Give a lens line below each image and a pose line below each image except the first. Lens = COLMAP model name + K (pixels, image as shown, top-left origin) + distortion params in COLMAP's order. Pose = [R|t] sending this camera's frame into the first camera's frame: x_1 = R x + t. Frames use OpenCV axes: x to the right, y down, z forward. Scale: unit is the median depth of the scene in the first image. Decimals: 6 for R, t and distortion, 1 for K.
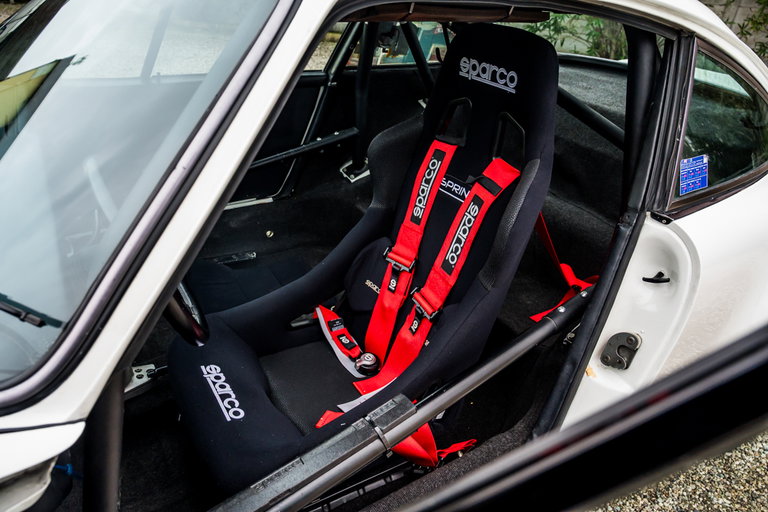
lens RADIAL K [[513.1, 0, 384.0], [0, 513.1, 256.0], [0, 0, 1]] dist [-0.009380, 0.002777]
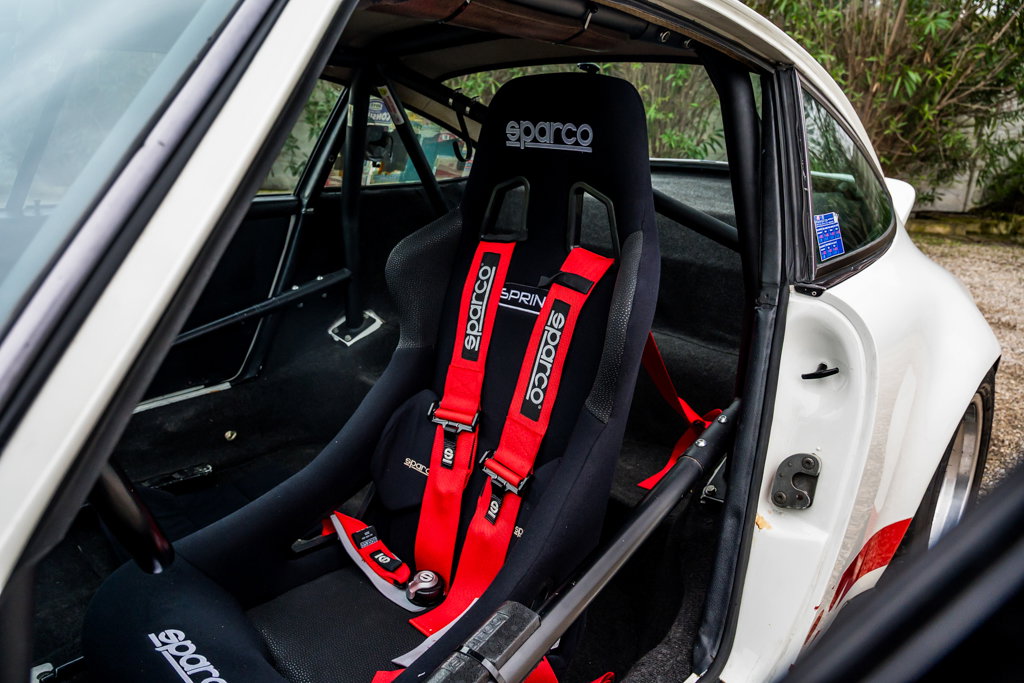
lens RADIAL K [[684.1, 0, 512.0], [0, 684.1, 341.5], [0, 0, 1]] dist [-0.009380, 0.002777]
pose [[0.969302, -0.113951, 0.217876, -0.088511], [0.154456, 0.971655, -0.178972, 0.092469], [-0.191306, 0.207130, 0.959427, 0.116919]]
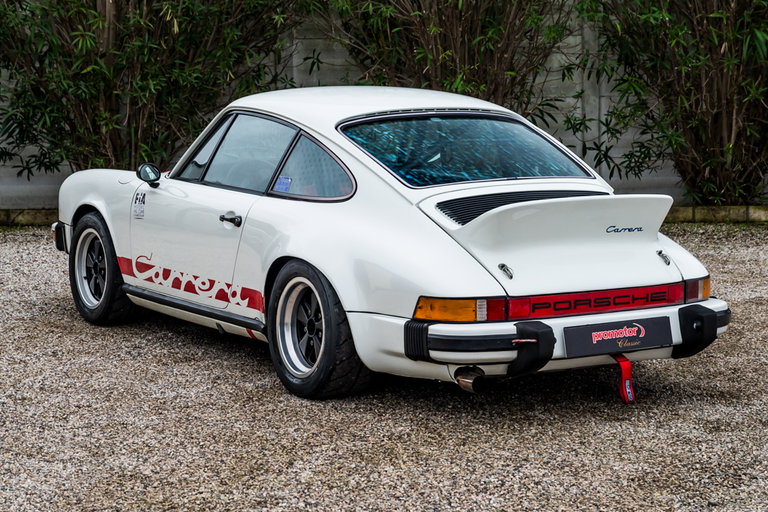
lens RADIAL K [[1900.6, 0, 353.3], [0, 1900.6, 256.8], [0, 0, 1]] dist [0.051941, -0.358106]
pose [[0.924157, -0.114056, 0.364588, -2.799342], [0.244599, 0.909767, -0.335403, 2.424501], [-0.293436, 0.399143, 0.868666, -5.194094]]
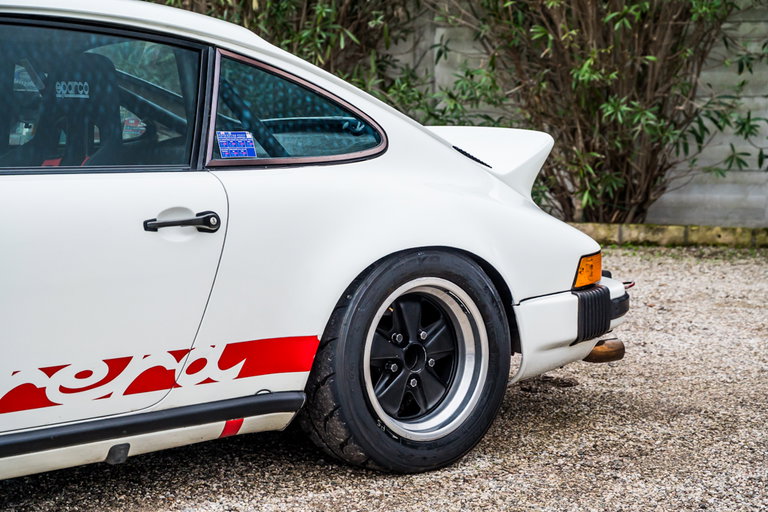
lens RADIAL K [[1562.0, 0, 384.0], [0, 1562.0, 256.0], [0, 0, 1]] dist [0.017785, -0.069217]
pose [[0.990156, -0.074508, 0.118492, 0.426288], [0.115774, 0.911728, -0.394142, 1.420038], [-0.078665, 0.403980, 0.911379, -2.083365]]
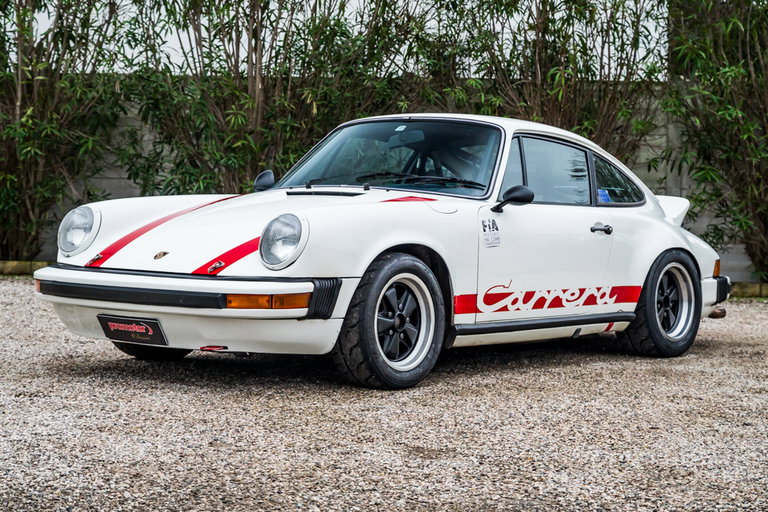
lens RADIAL K [[1706.8, 0, 384.0], [0, 1706.8, 256.0], [0, 0, 1]] dist [0.014780, 0.119549]
pose [[0.944744, -0.047879, 0.324293, -2.935111], [0.189280, 0.887375, -0.420404, 3.162037], [-0.267641, 0.458556, 0.847405, -5.288363]]
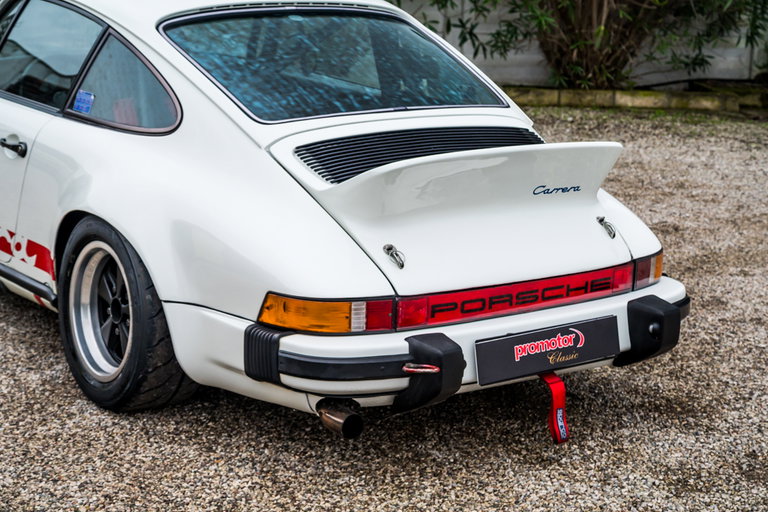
lens RADIAL K [[1562.0, 0, 384.0], [0, 1562.0, 256.0], [0, 0, 1]] dist [0.017785, -0.069217]
pose [[0.884296, -0.139512, 0.445597, -1.620661], [0.253102, 0.945174, -0.206362, 1.177859], [-0.392377, 0.295266, 0.871125, -2.890969]]
